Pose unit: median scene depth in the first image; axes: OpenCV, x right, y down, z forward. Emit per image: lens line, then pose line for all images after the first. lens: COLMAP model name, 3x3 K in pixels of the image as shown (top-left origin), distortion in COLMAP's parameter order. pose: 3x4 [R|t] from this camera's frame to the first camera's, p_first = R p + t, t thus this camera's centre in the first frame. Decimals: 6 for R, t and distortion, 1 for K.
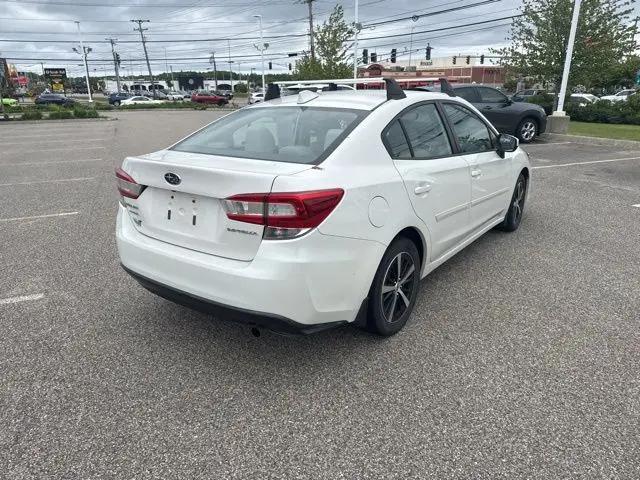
lens RADIAL K [[454.6, 0, 317.3], [0, 454.6, 237.2], [0, 0, 1]] dist [0.026811, -0.028449]
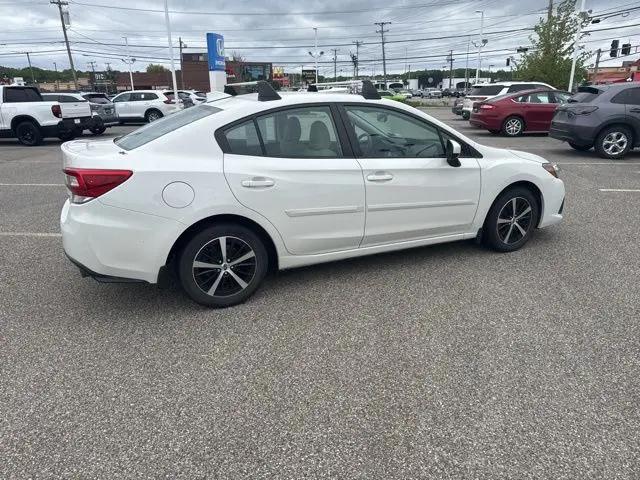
lens RADIAL K [[454.6, 0, 316.6], [0, 454.6, 236.6], [0, 0, 1]] dist [0.026811, -0.028449]
pose [[0.877203, 0.149101, -0.456380, 0.434491], [-0.147897, 0.988249, 0.038594, -0.020612], [0.456772, 0.033642, 0.888947, 0.048378]]
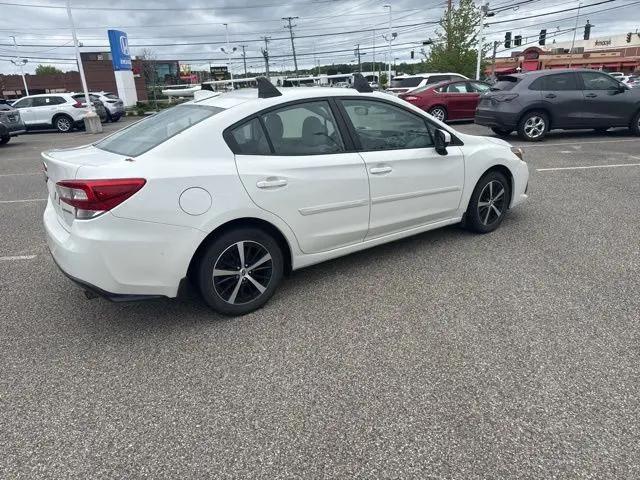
lens RADIAL K [[454.6, 0, 317.5], [0, 454.6, 243.5], [0, 0, 1]] dist [0.026811, -0.028449]
pose [[0.951627, 0.074446, -0.298102, 0.328063], [-0.065184, 0.997034, 0.040907, -0.007843], [0.300263, -0.019497, 0.953657, 0.008989]]
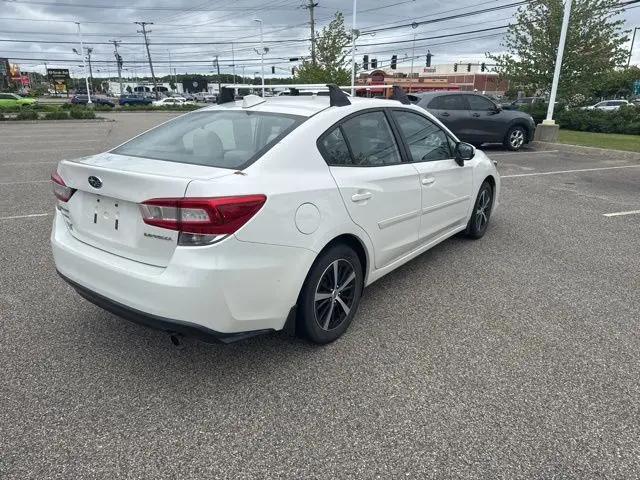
lens RADIAL K [[454.6, 0, 324.6], [0, 454.6, 234.6], [0, 0, 1]] dist [0.026811, -0.028449]
pose [[0.999862, 0.013670, 0.009467, 0.070630], [-0.013530, 0.999801, -0.014665, -0.003095], [-0.009665, 0.014535, 0.999848, 0.004397]]
